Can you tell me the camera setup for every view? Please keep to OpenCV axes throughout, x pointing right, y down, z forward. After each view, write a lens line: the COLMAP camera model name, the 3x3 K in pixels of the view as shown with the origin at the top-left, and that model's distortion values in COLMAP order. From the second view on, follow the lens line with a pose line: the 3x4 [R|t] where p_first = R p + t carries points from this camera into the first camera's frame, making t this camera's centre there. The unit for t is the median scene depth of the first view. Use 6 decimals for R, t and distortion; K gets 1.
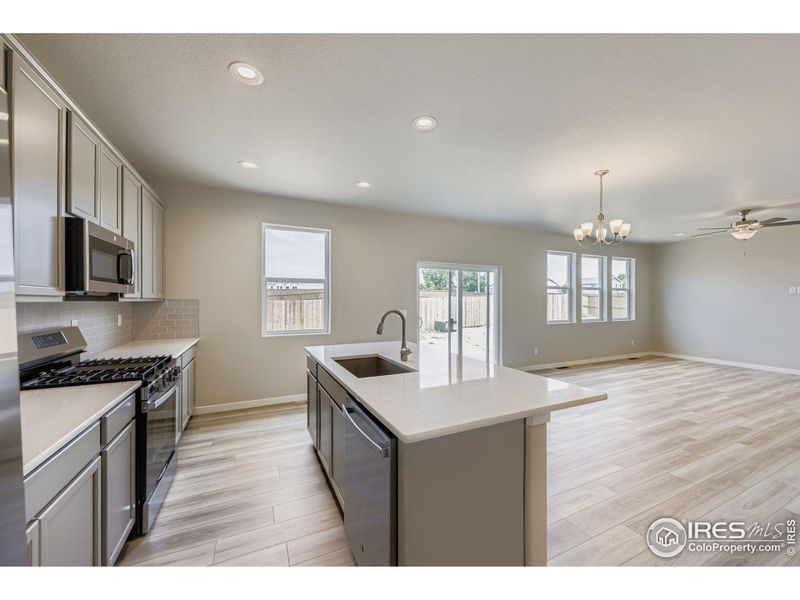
lens RADIAL K [[313.0, 0, 397.9], [0, 313.0, 299.0], [0, 0, 1]] dist [0.001540, 0.000262]
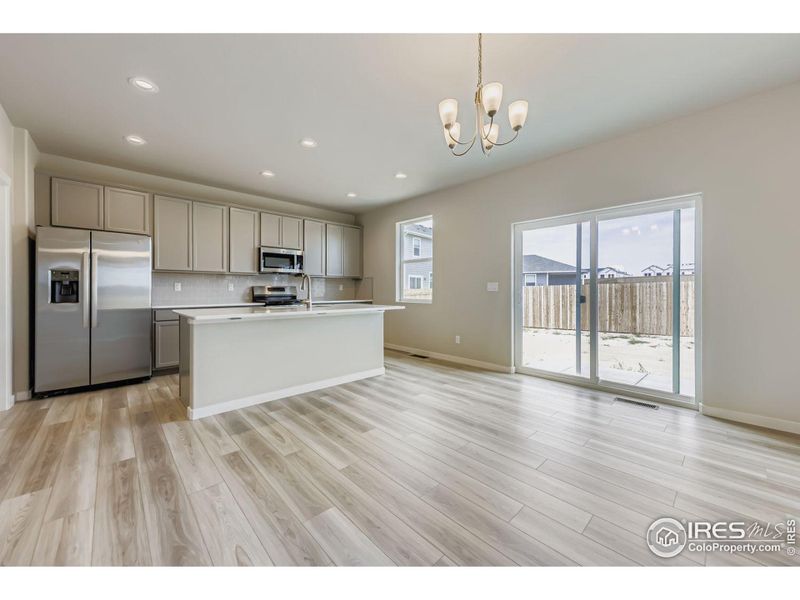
lens RADIAL K [[313.0, 0, 397.9], [0, 313.0, 299.0], [0, 0, 1]] dist [0.001540, 0.000262]
pose [[0.295430, 0.023909, -0.955065, 1.128596], [0.002494, 0.999664, 0.025797, 0.086601], [0.955361, -0.010003, 0.295271, 0.705252]]
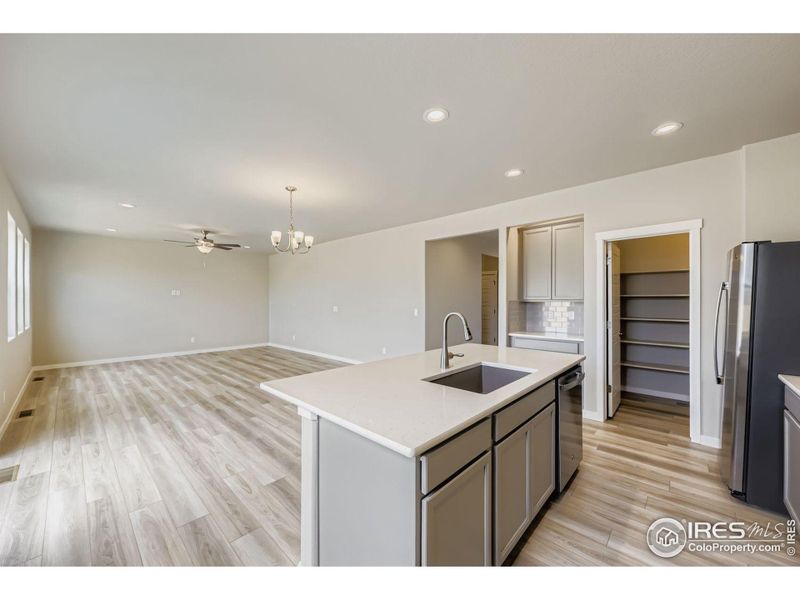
lens RADIAL K [[310.2, 0, 397.6], [0, 310.2, 302.0], [0, 0, 1]] dist [-0.000250, 0.000076]
pose [[-0.370038, -0.003346, 0.929011, -0.547910], [-0.003547, 0.999991, 0.002188, 0.007539], [-0.929010, -0.002485, -0.370047, 1.061346]]
